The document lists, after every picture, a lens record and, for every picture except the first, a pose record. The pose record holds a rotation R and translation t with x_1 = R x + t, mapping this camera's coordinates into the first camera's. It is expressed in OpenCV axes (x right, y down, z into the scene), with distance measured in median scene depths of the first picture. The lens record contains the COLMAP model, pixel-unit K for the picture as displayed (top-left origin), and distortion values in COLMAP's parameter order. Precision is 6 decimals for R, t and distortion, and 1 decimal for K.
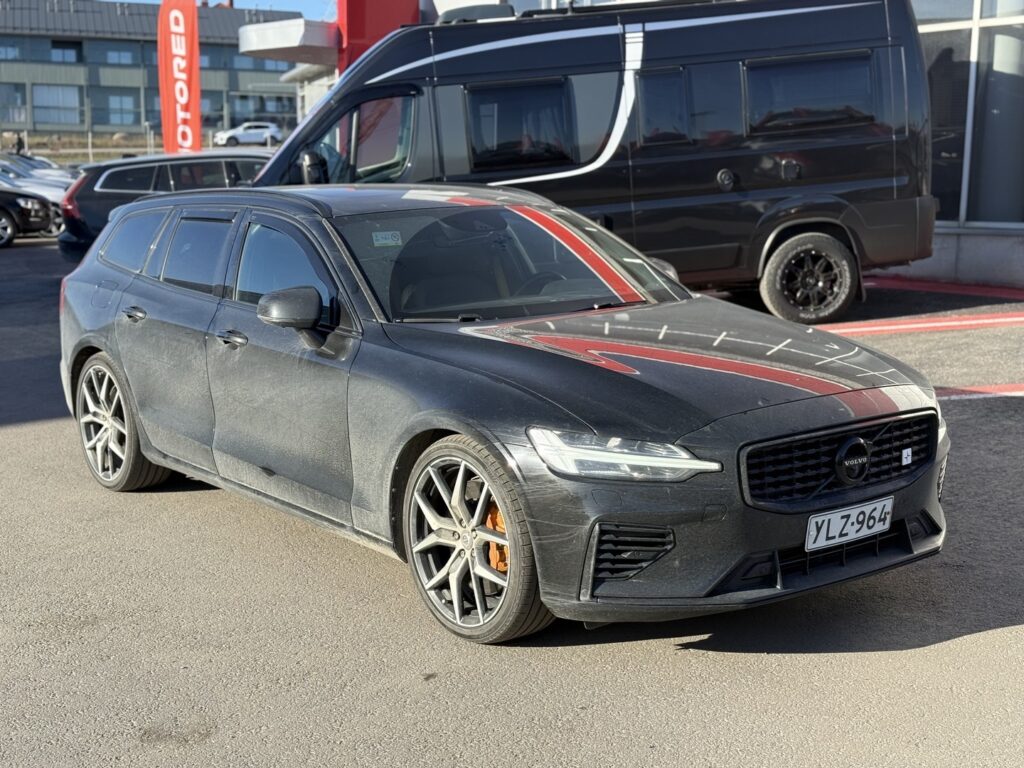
lens RADIAL K [[1467.5, 0, 509.3], [0, 1467.5, 382.4], [0, 0, 1]] dist [0.142542, 0.000000]
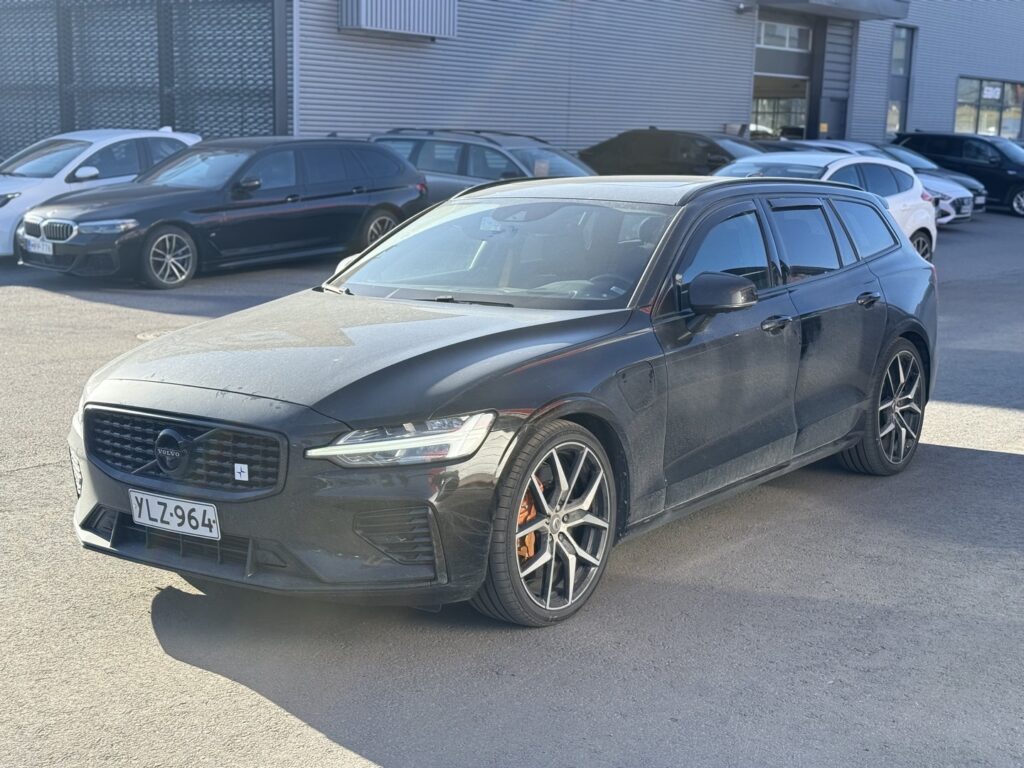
lens RADIAL K [[1467.5, 0, 510.4], [0, 1467.5, 382.7], [0, 0, 1]] dist [0.142542, 0.000000]
pose [[0.279432, 0.166486, -0.945622, 1.235756], [-0.160341, 0.979115, 0.125002, -0.155072], [0.946683, 0.116692, 0.300290, 0.909859]]
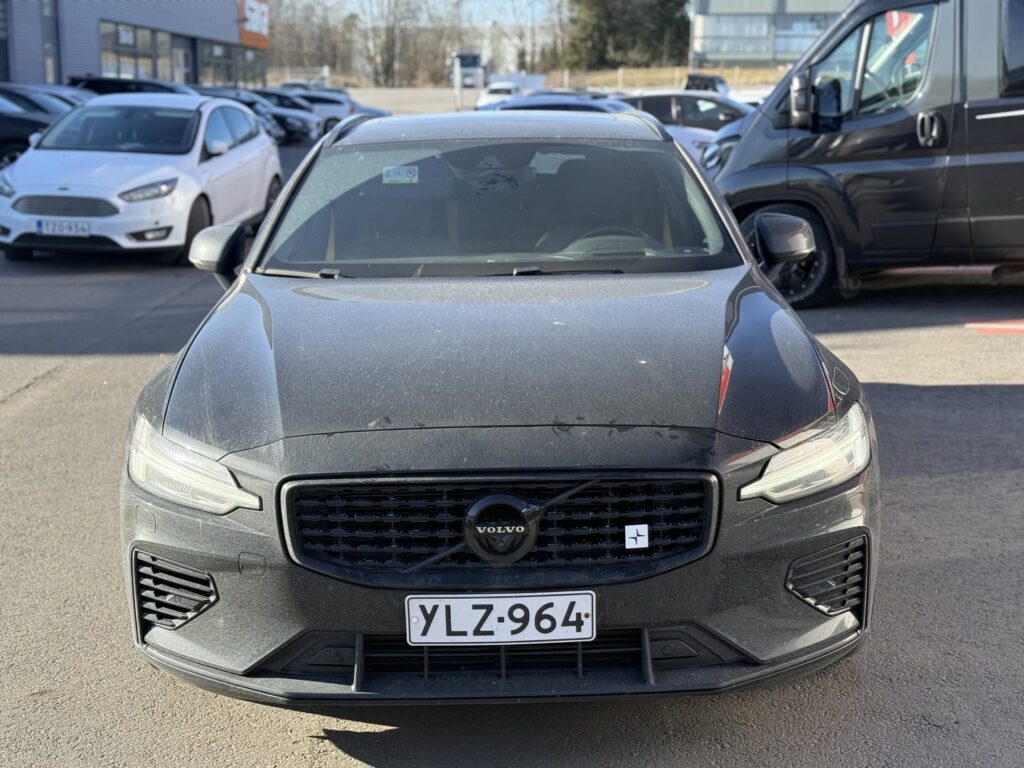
lens RADIAL K [[1467.5, 0, 514.7], [0, 1467.5, 387.4], [0, 0, 1]] dist [0.142542, 0.000000]
pose [[0.795739, 0.121466, -0.593335, 0.625734], [-0.092674, 0.992565, 0.078908, -0.063681], [0.598508, -0.007803, 0.801079, 0.468250]]
